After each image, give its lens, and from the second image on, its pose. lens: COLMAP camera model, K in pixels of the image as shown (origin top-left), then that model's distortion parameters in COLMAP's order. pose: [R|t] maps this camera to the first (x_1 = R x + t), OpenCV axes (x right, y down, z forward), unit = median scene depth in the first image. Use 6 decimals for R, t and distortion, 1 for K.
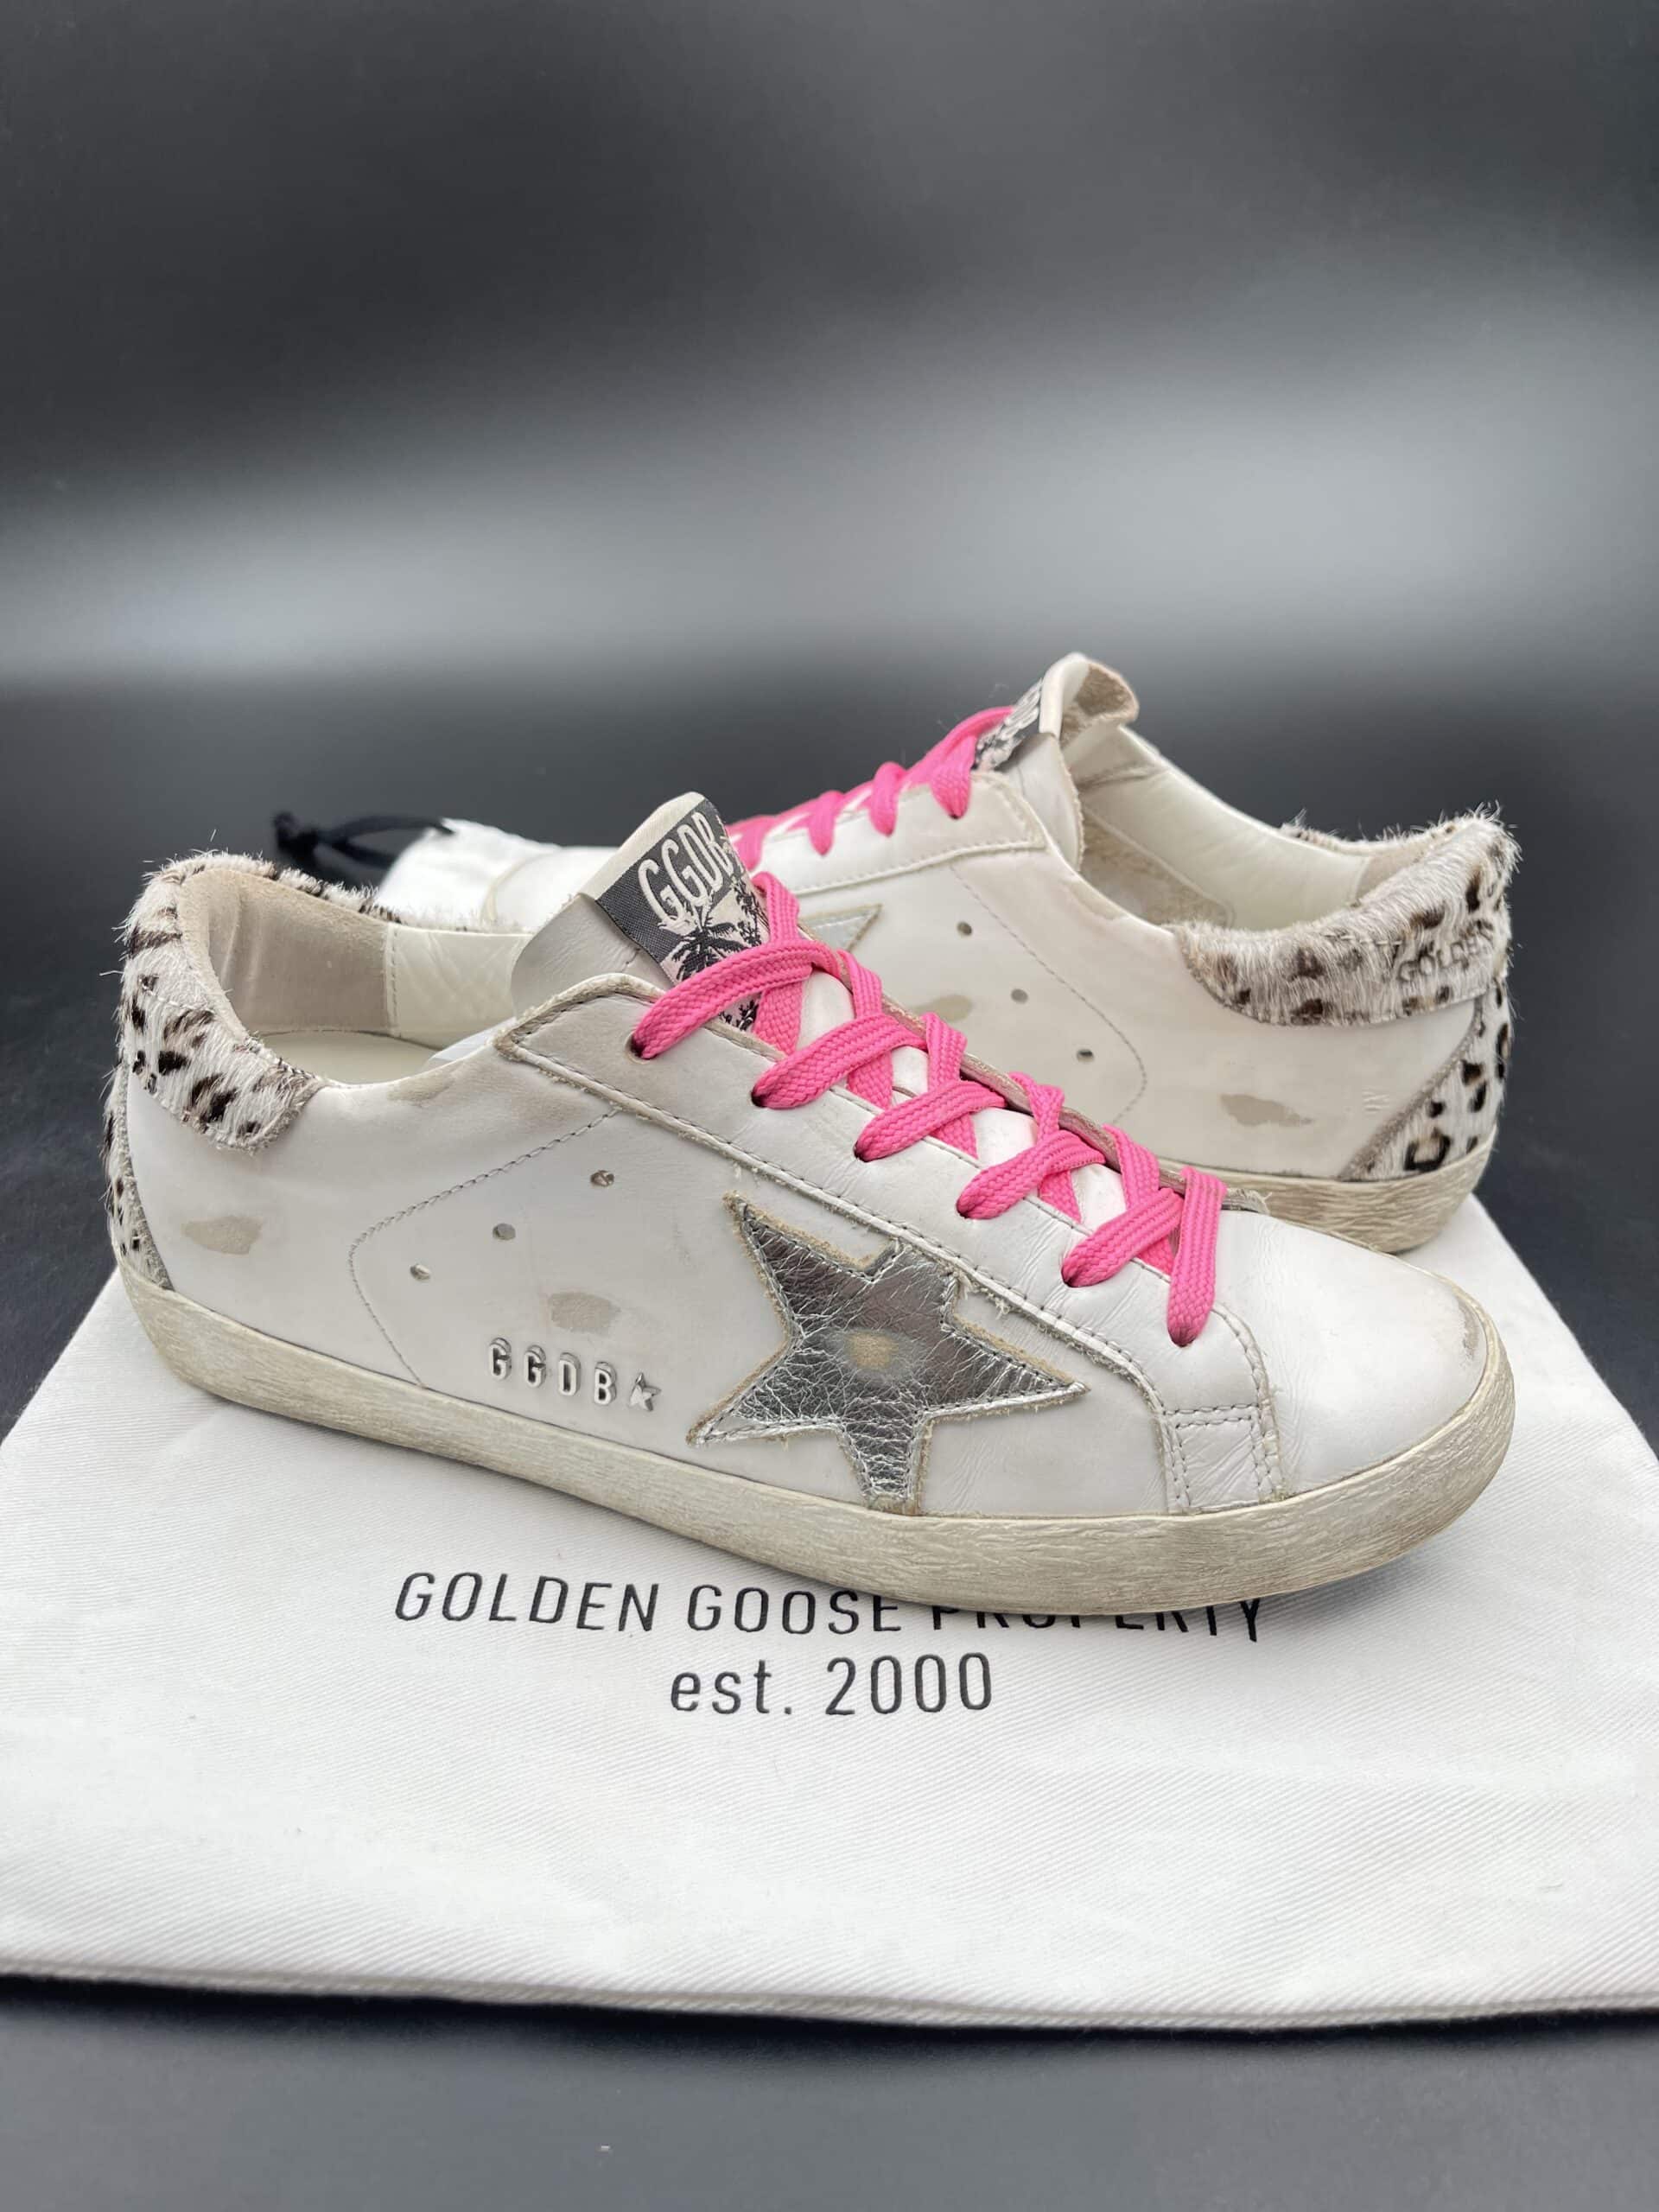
lens RADIAL K [[1690.1, 0, 817.3], [0, 1690.1, 1106.8], [0, 0, 1]] dist [0.088428, -0.382124]
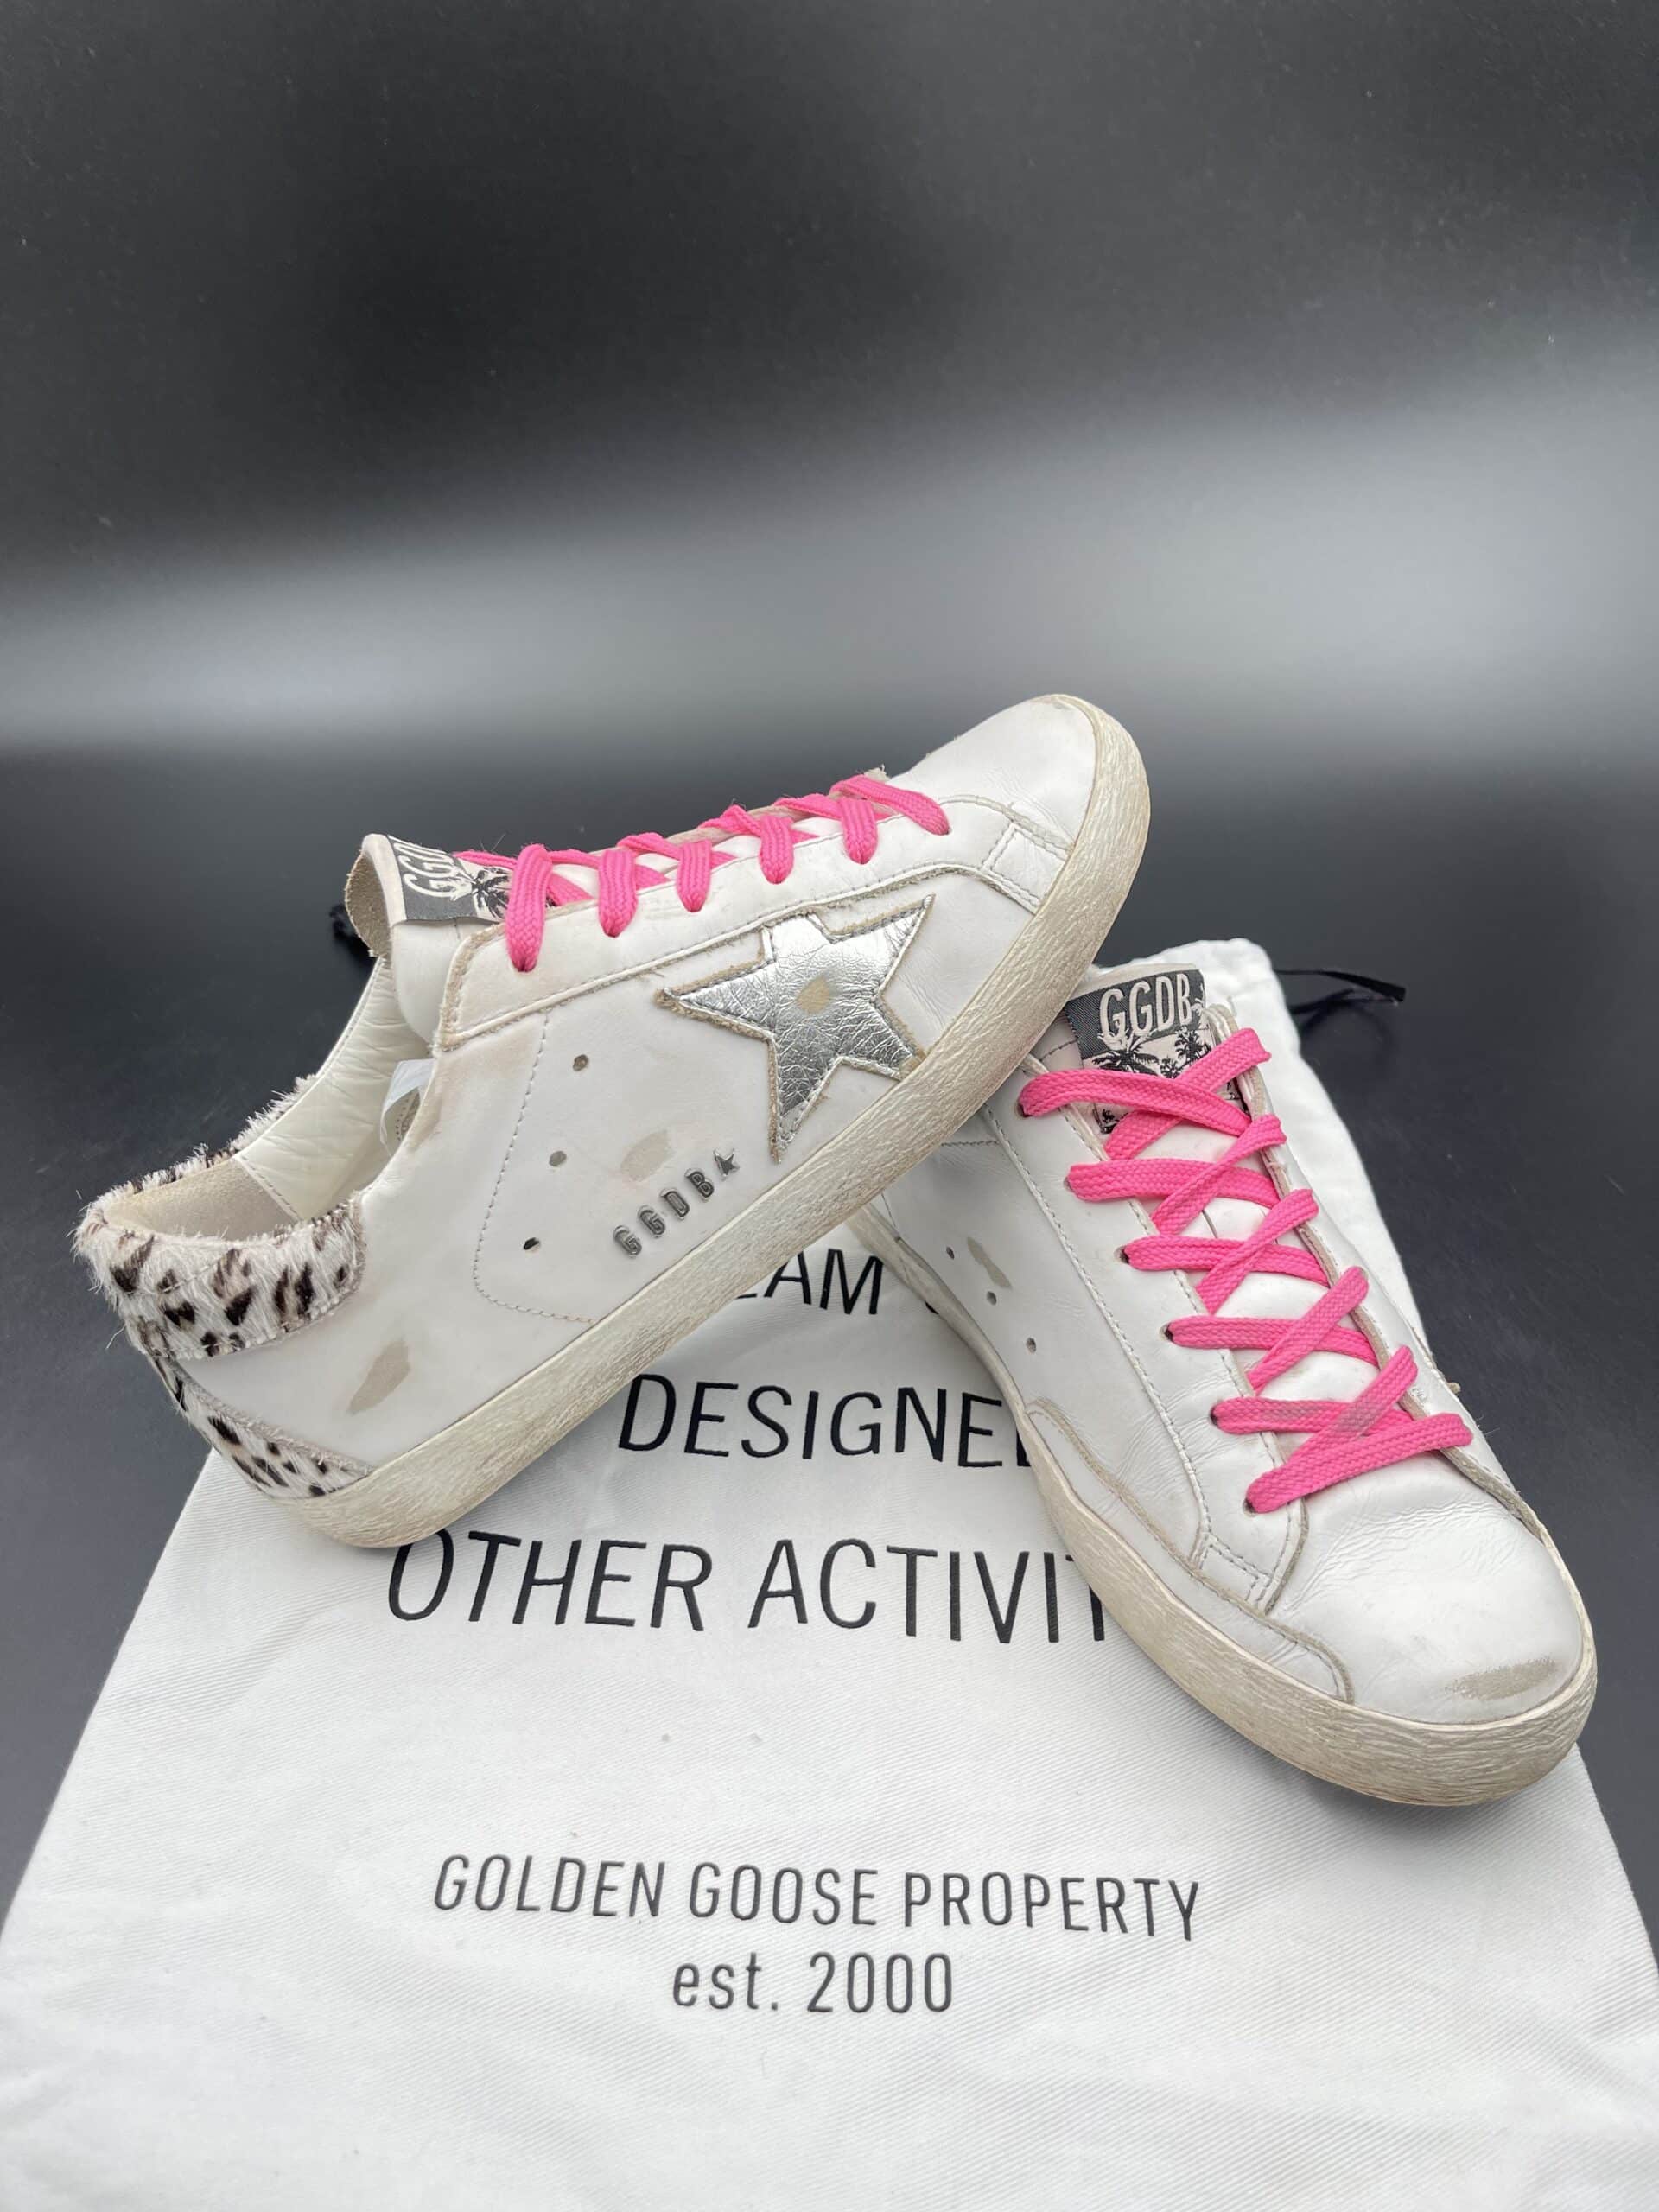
lens RADIAL K [[1672.3, 0, 829.5], [0, 1672.3, 1106.0], [0, 0, 1]] dist [0.006560, -0.098432]
pose [[0.600137, -0.736745, 0.311517, -0.410798], [0.756548, 0.649265, 0.078040, 0.102877], [-0.259752, 0.188843, 0.947031, -0.203302]]
